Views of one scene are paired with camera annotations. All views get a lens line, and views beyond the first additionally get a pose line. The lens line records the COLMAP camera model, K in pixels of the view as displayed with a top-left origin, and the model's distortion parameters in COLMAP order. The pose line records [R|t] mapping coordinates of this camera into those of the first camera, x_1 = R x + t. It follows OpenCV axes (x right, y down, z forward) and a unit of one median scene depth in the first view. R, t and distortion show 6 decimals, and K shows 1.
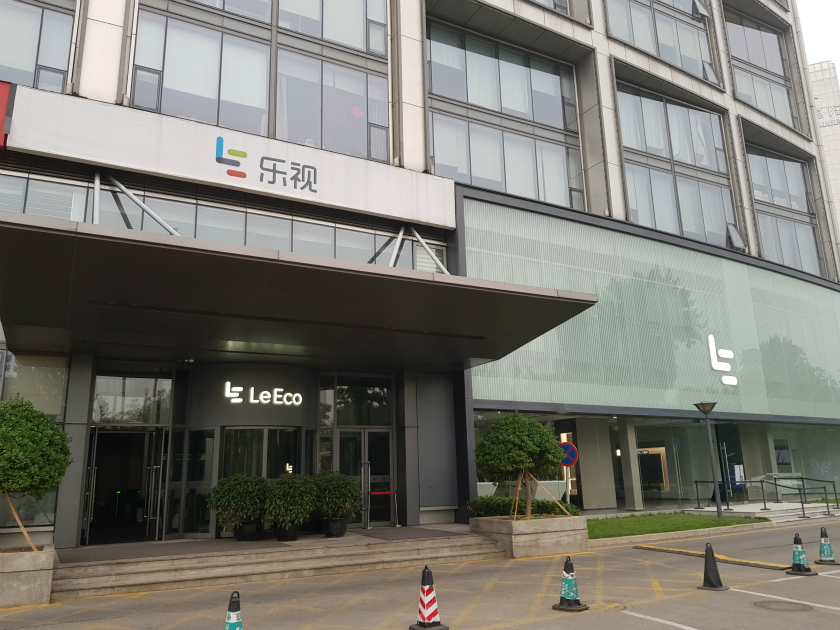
lens RADIAL K [[625.6, 0, 410.0], [0, 625.6, 315.3], [0, 0, 1]] dist [0.075617, -0.120410]
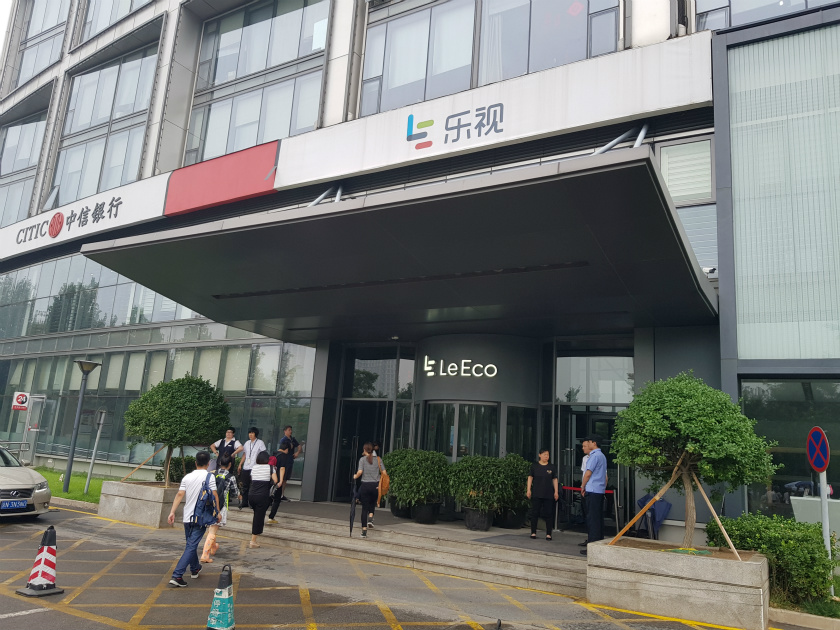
lens RADIAL K [[625.6, 0, 410.0], [0, 625.6, 315.3], [0, 0, 1]] dist [0.075617, -0.120410]
pose [[0.545655, -0.123005, -0.828933, 0.481830], [0.131970, 0.989439, -0.059951, 0.091679], [0.827554, -0.076682, 0.556125, 0.409079]]
